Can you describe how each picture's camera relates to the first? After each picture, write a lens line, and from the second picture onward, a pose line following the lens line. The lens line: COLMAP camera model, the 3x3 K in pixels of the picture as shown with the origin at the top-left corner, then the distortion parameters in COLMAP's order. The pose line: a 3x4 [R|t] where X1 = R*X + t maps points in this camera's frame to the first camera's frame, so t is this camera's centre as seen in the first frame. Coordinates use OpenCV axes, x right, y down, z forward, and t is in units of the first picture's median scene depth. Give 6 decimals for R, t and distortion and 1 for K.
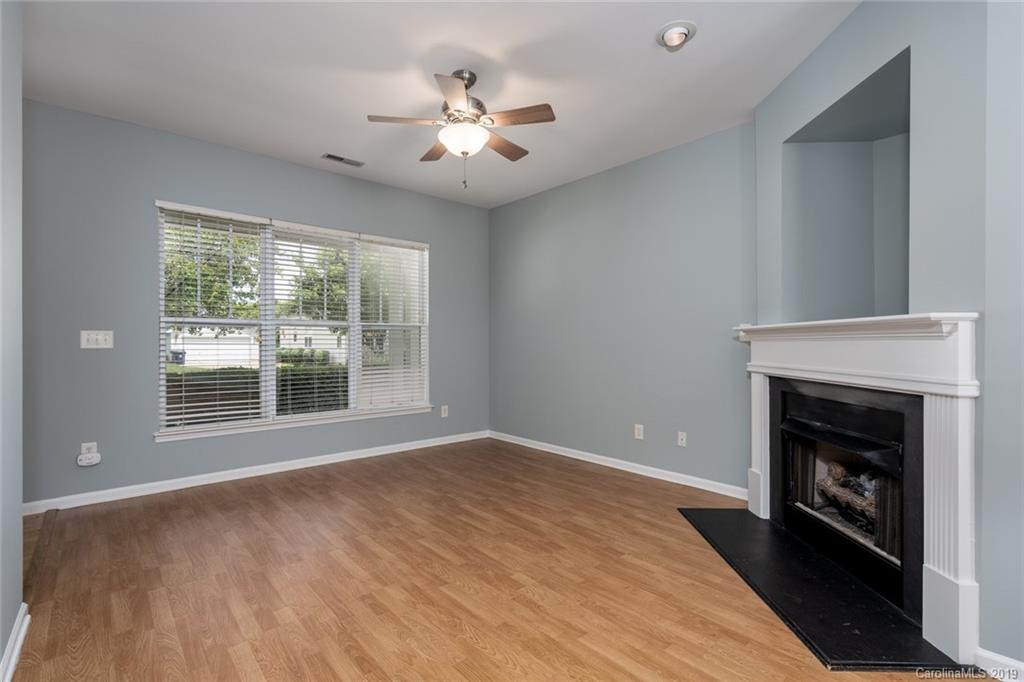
lens RADIAL K [[470.5, 0, 516.3], [0, 470.5, 346.0], [0, 0, 1]] dist [-0.004470, 0.001221]
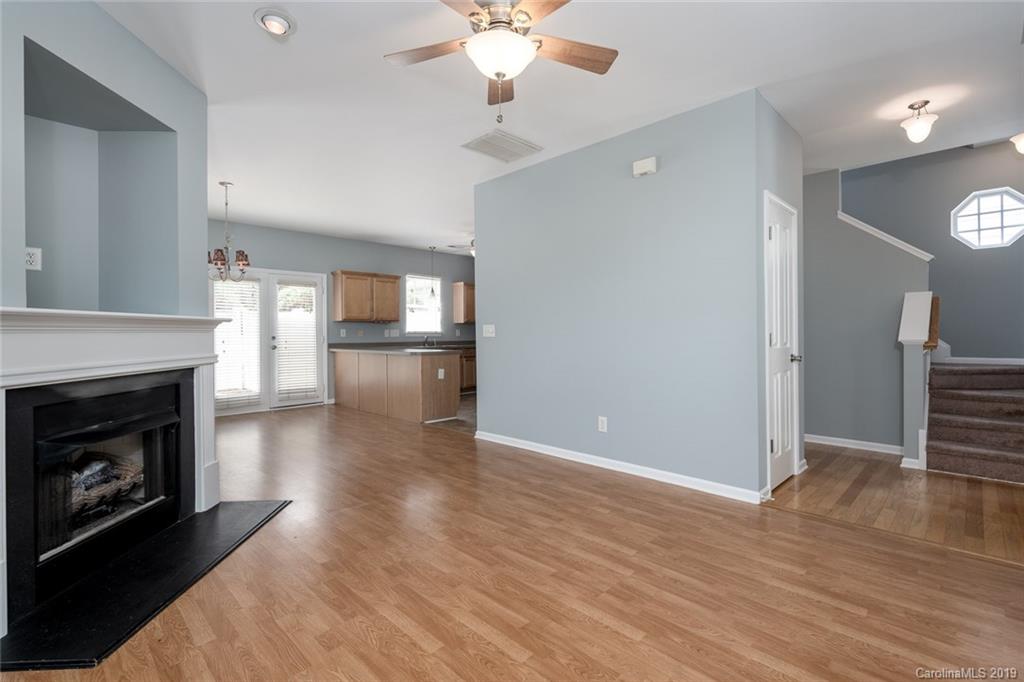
lens RADIAL K [[470.5, 0, 511.8], [0, 470.5, 336.4], [0, 0, 1]] dist [-0.004470, 0.001221]
pose [[-0.998669, 0.007897, -0.050965, -0.098235], [0.007020, 0.999825, 0.017367, -0.014537], [0.051093, 0.016986, -0.998549, 1.917095]]
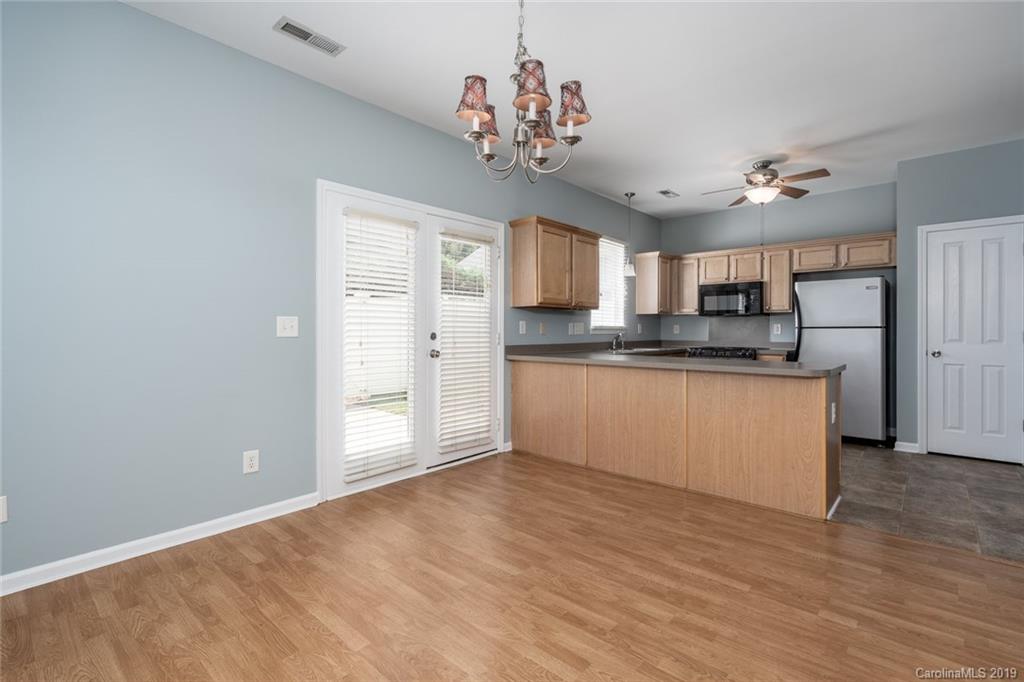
lens RADIAL K [[470.5, 0, 511.4], [0, 470.5, 332.0], [0, 0, 1]] dist [-0.004470, 0.001221]
pose [[-0.994204, -0.000246, -0.107507, 1.083260], [-0.001817, 0.999893, 0.014521, -0.000359], [0.107492, 0.014632, -0.994098, 0.567137]]
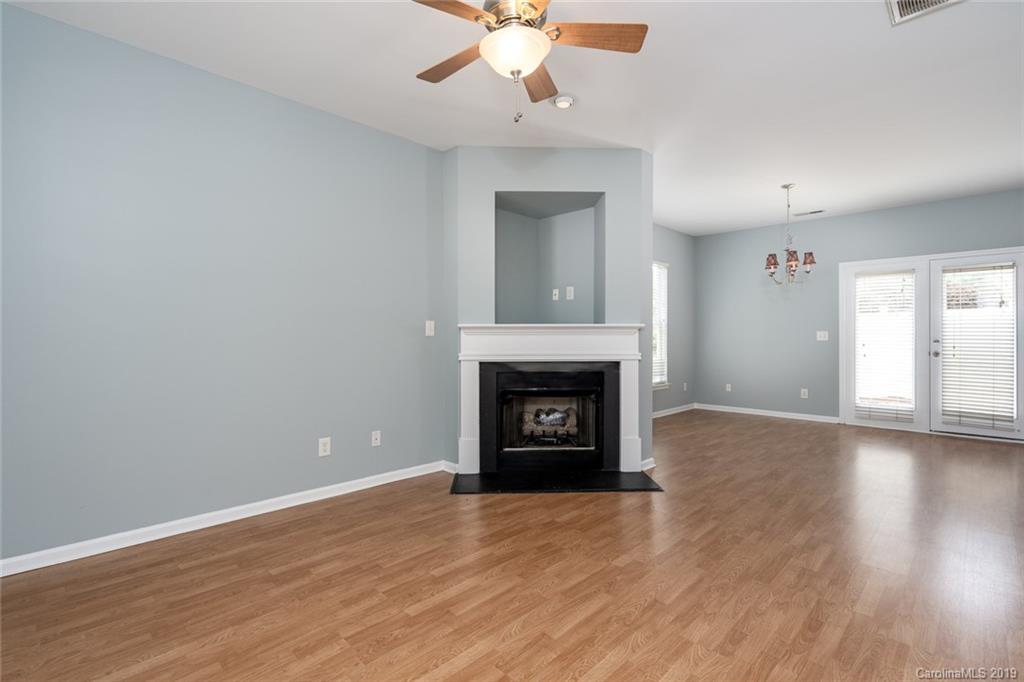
lens RADIAL K [[470.5, 0, 506.7], [0, 470.5, 337.1], [0, 0, 1]] dist [-0.004470, 0.001221]
pose [[-0.044920, -0.003970, 0.998983, -0.914865], [0.008640, 0.999953, 0.004363, -0.014847], [-0.998953, 0.008827, -0.044884, 1.156565]]
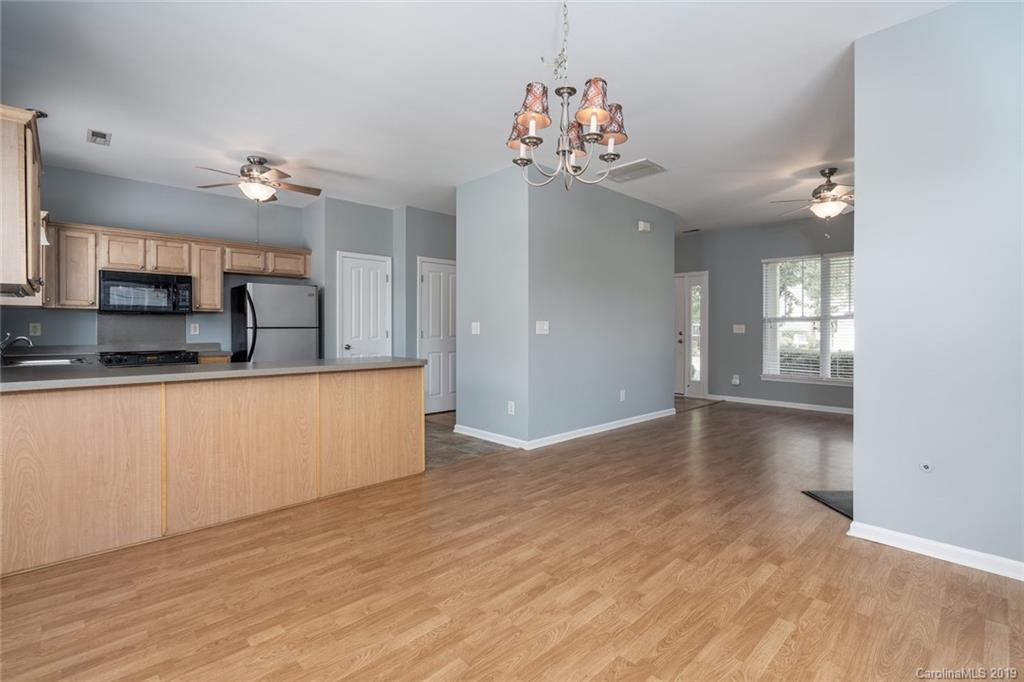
lens RADIAL K [[470.5, 0, 514.3], [0, 470.5, 333.6], [0, 0, 1]] dist [-0.004470, 0.001221]
pose [[0.033106, 0.008360, -0.999417, 1.710712], [-0.008231, 0.999933, 0.008091, 0.007127], [0.999418, 0.007958, 0.033173, -0.209000]]
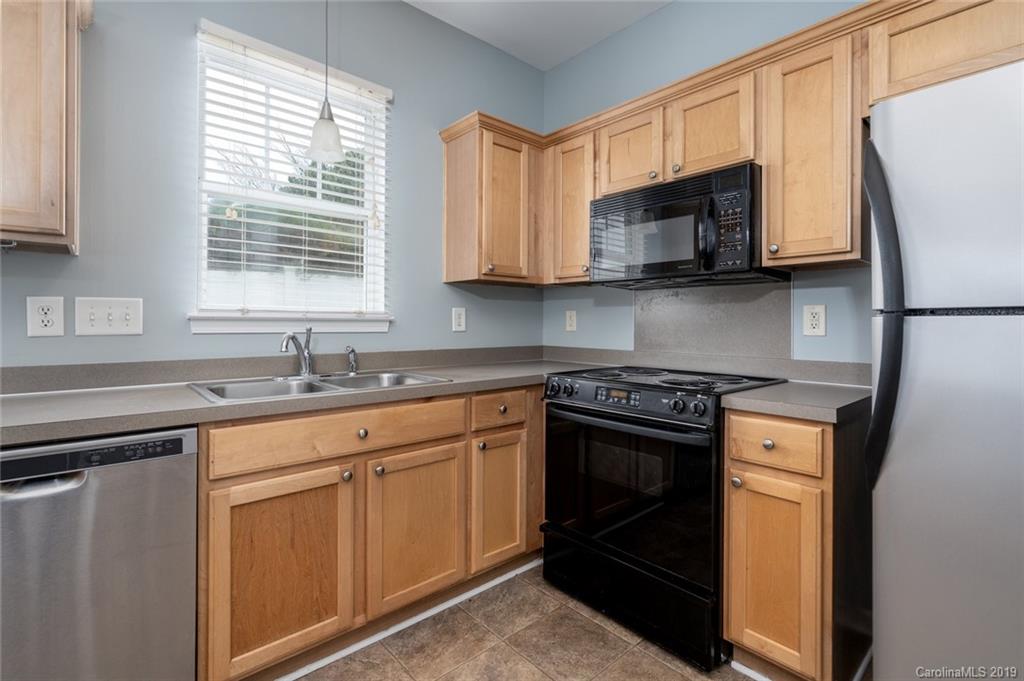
lens RADIAL K [[470.5, 0, 515.3], [0, 470.5, 321.6], [0, 0, 1]] dist [-0.004470, 0.001221]
pose [[-0.999979, -0.005042, 0.004061, 0.010036], [-0.005005, 0.999947, 0.009031, 0.014167], [-0.004106, 0.009010, -0.999951, -0.836232]]
